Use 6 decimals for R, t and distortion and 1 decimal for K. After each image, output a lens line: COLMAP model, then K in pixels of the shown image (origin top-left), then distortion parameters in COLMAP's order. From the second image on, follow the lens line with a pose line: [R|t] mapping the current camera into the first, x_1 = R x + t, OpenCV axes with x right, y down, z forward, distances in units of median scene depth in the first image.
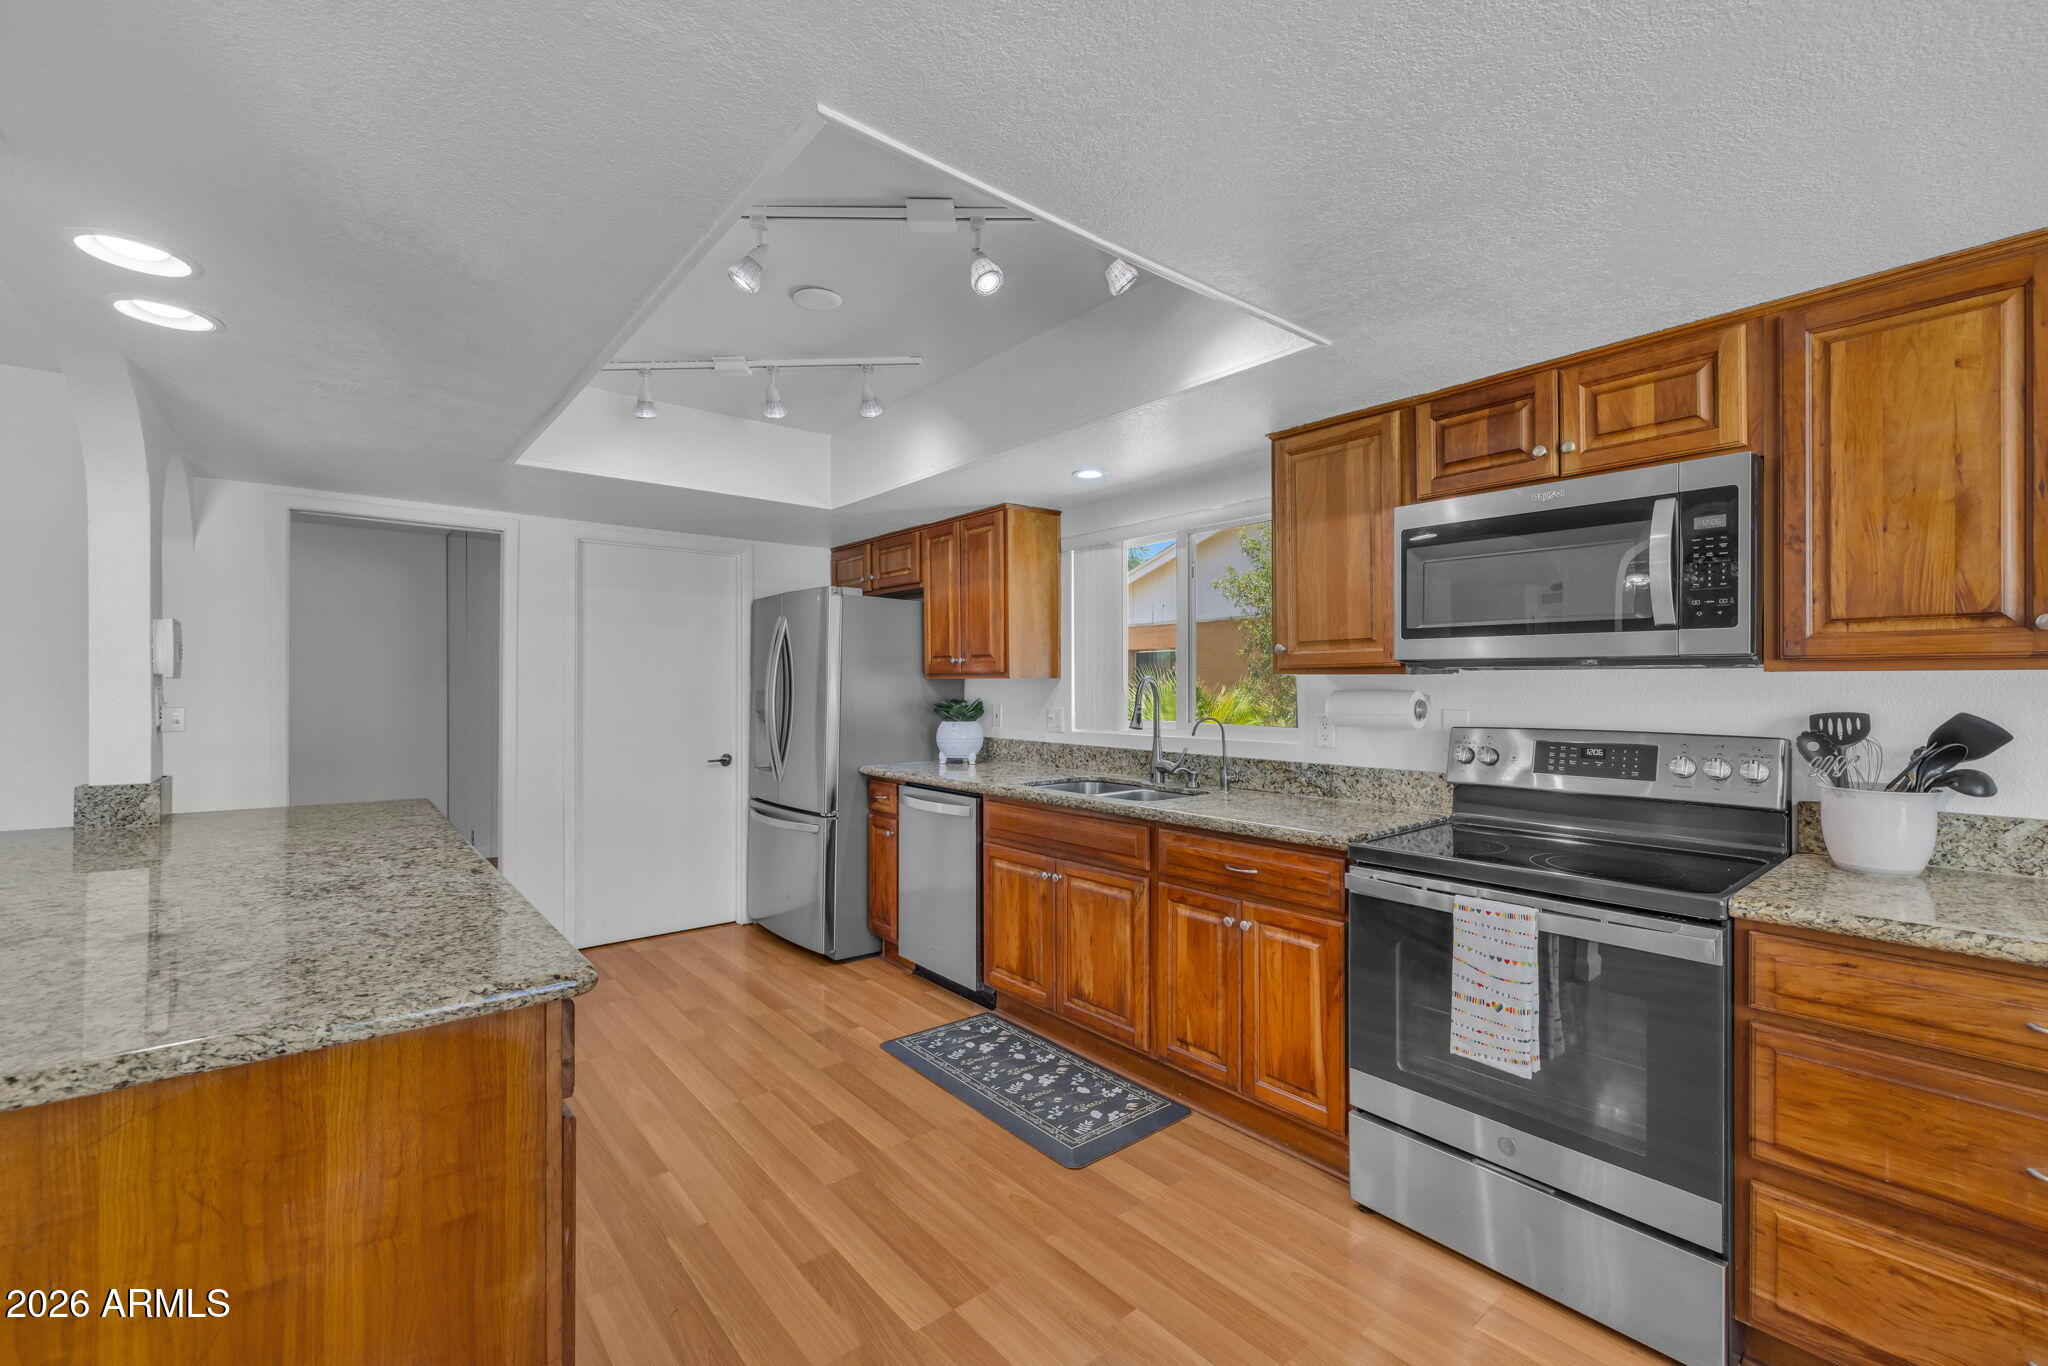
lens RADIAL K [[846.8, 0, 1034.9], [0, 846.8, 684.9], [0, 0, 1]] dist [-0.012959, 0.000518]
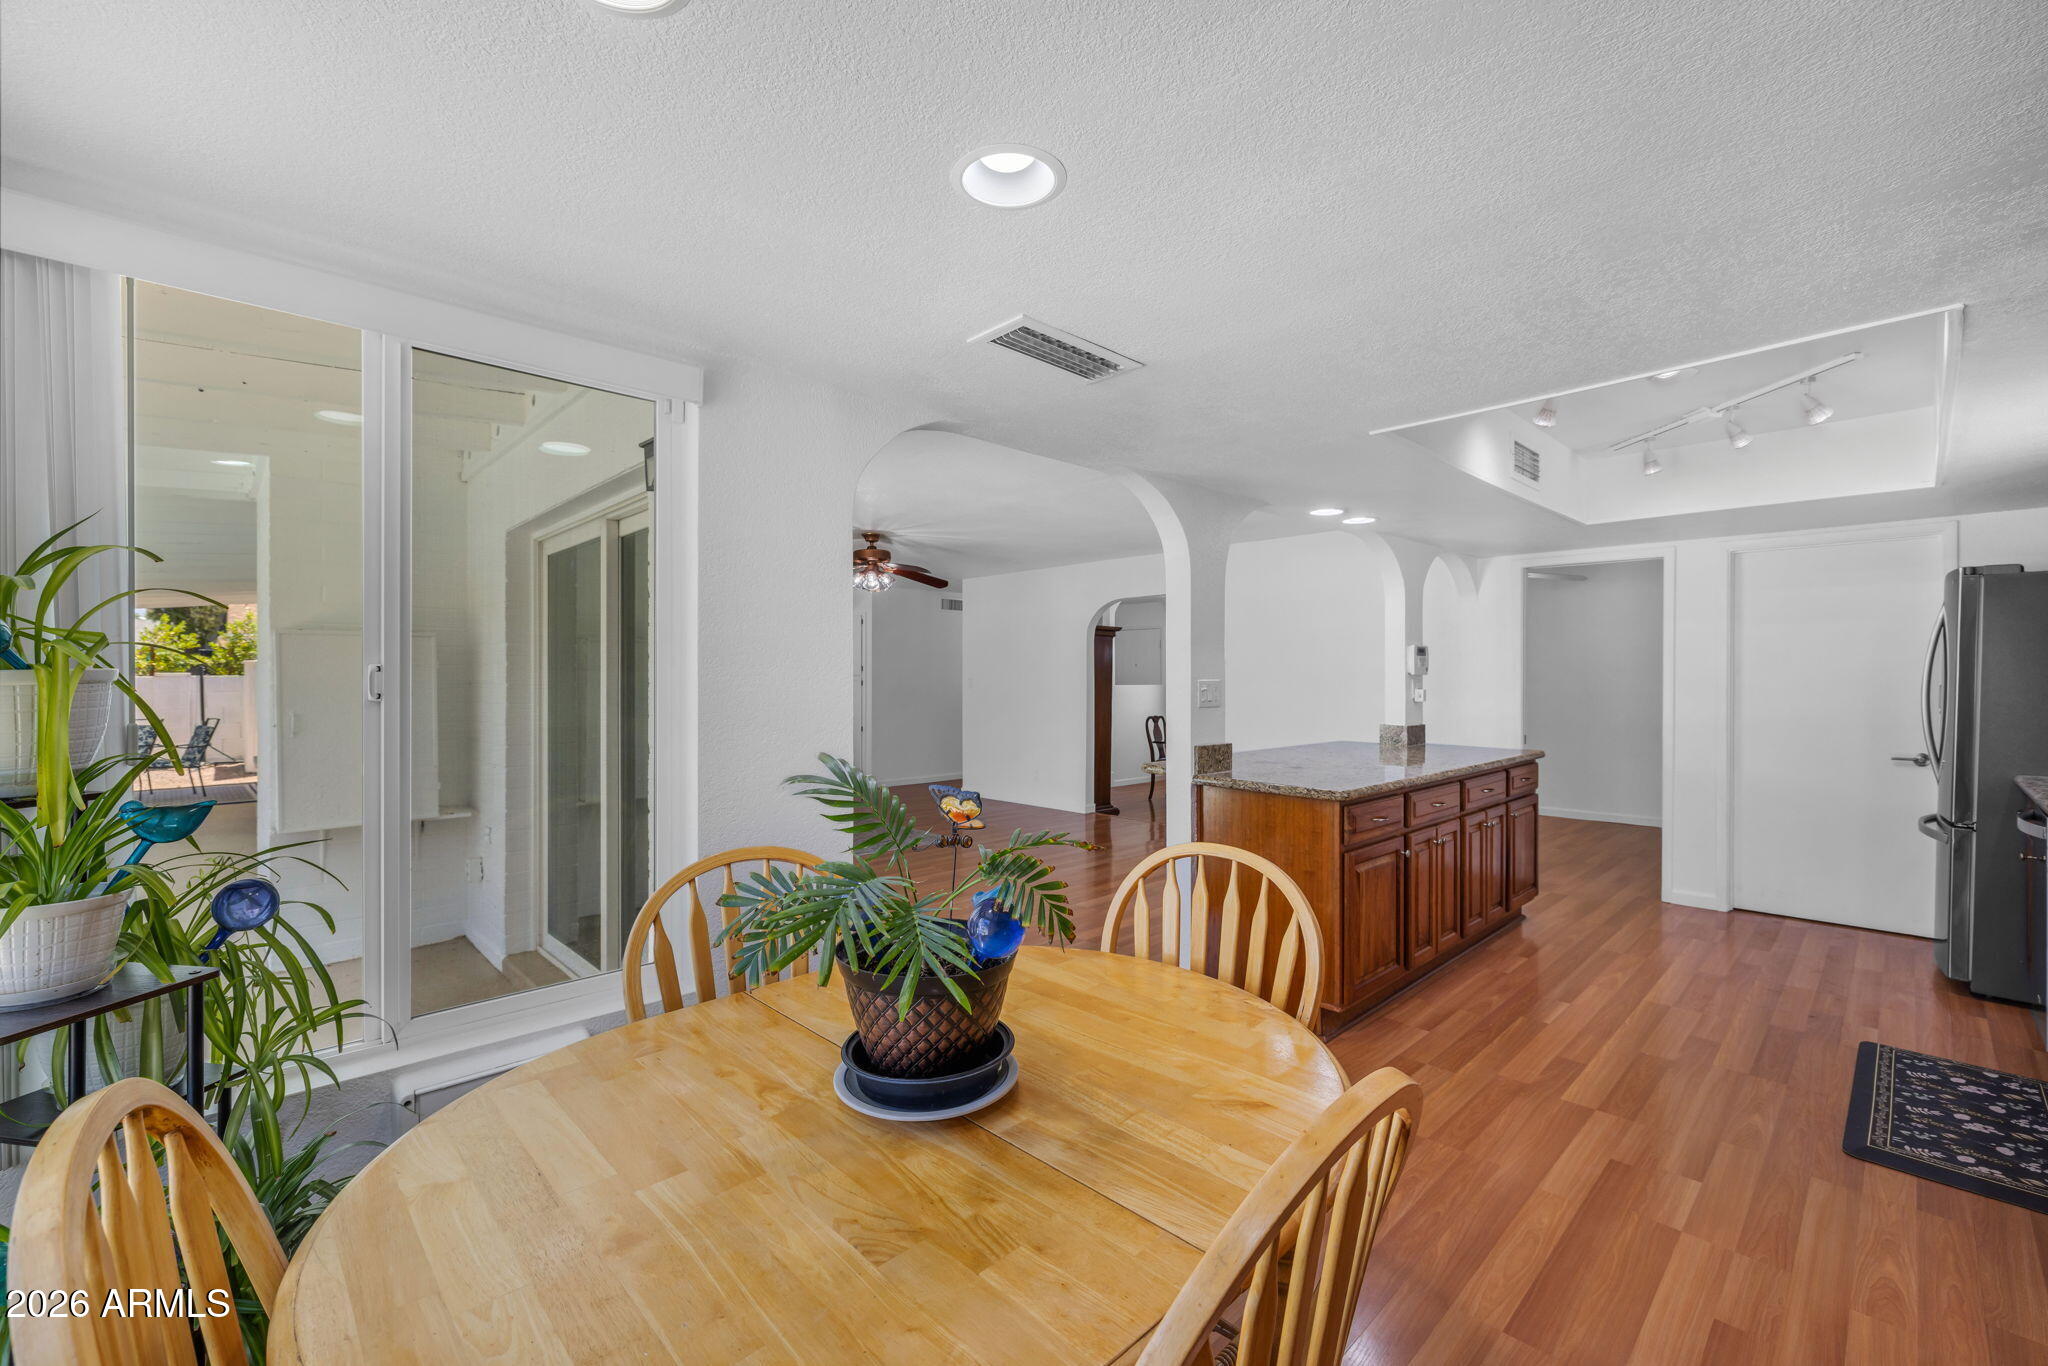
lens RADIAL K [[846.8, 0, 1030.9], [0, 846.8, 684.1], [0, 0, 1]] dist [-0.012959, 0.000518]
pose [[0.056352, 0.009579, -0.998365, 0.788154], [-0.003813, 0.999949, 0.009379, 0.001545], [0.998404, 0.003278, 0.056385, -0.034750]]
